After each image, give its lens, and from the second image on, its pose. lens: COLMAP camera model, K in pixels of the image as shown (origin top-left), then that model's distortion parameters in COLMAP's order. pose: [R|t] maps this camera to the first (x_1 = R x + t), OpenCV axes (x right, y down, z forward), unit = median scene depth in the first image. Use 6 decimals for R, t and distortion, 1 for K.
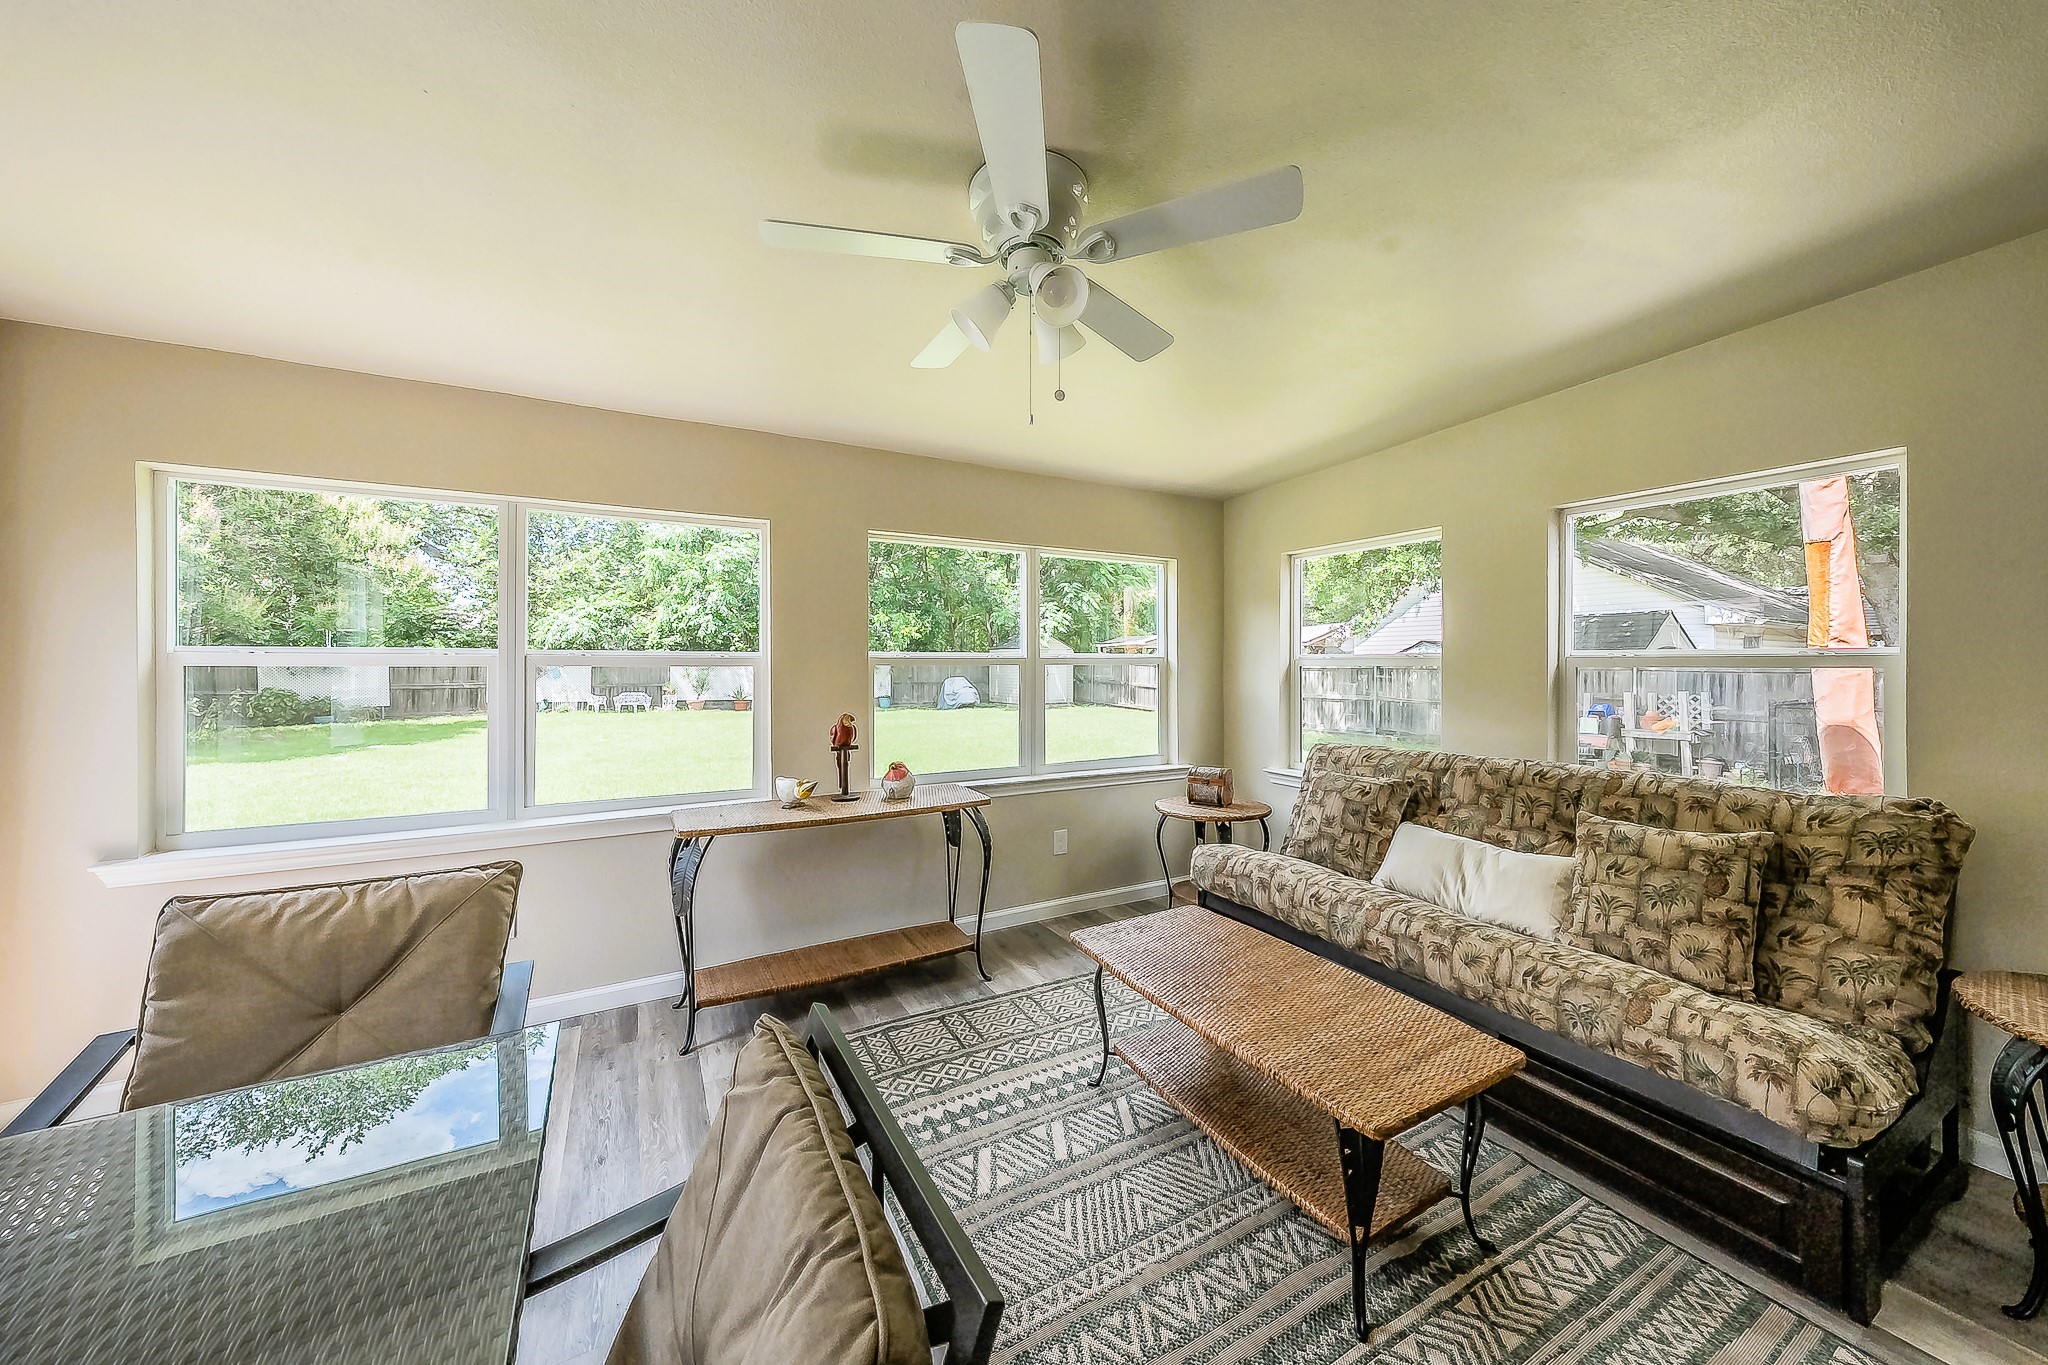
lens RADIAL K [[700.6, 0, 1032.7], [0, 700.6, 662.4], [0, 0, 1]] dist [-0.008959, 0.001903]
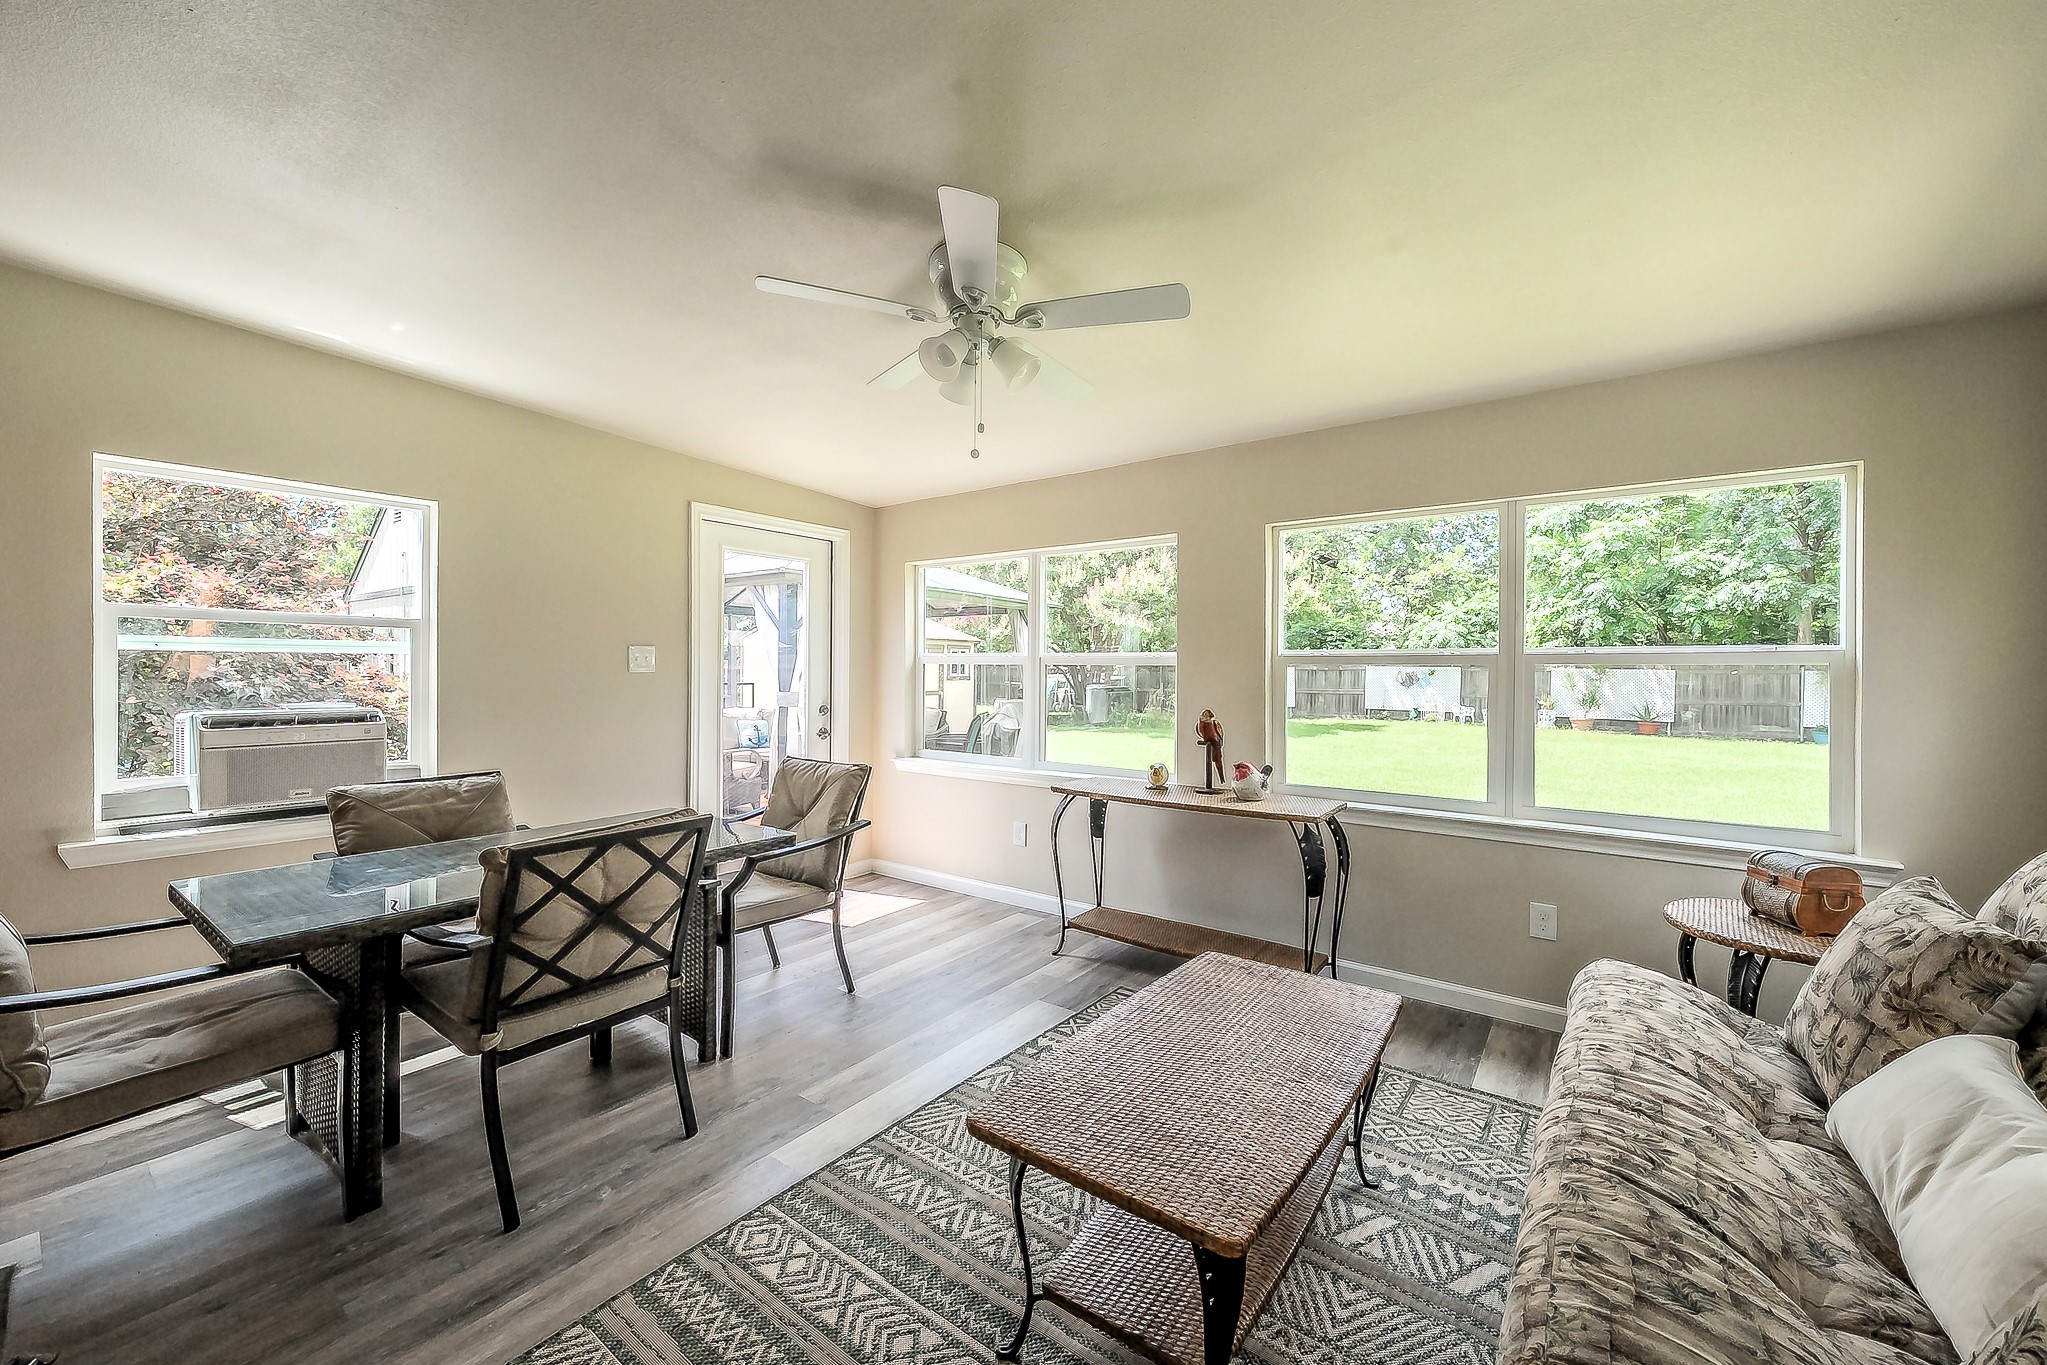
lens RADIAL K [[803.1, 0, 1033.5], [0, 803.1, 674.7], [0, 0, 1]] dist [0.000168, 0.000108]
pose [[0.398851, 0.006915, -0.916989, 0.138529], [-0.005112, 0.999973, 0.005317, 0.003319], [0.917001, 0.002567, 0.398876, 0.055749]]
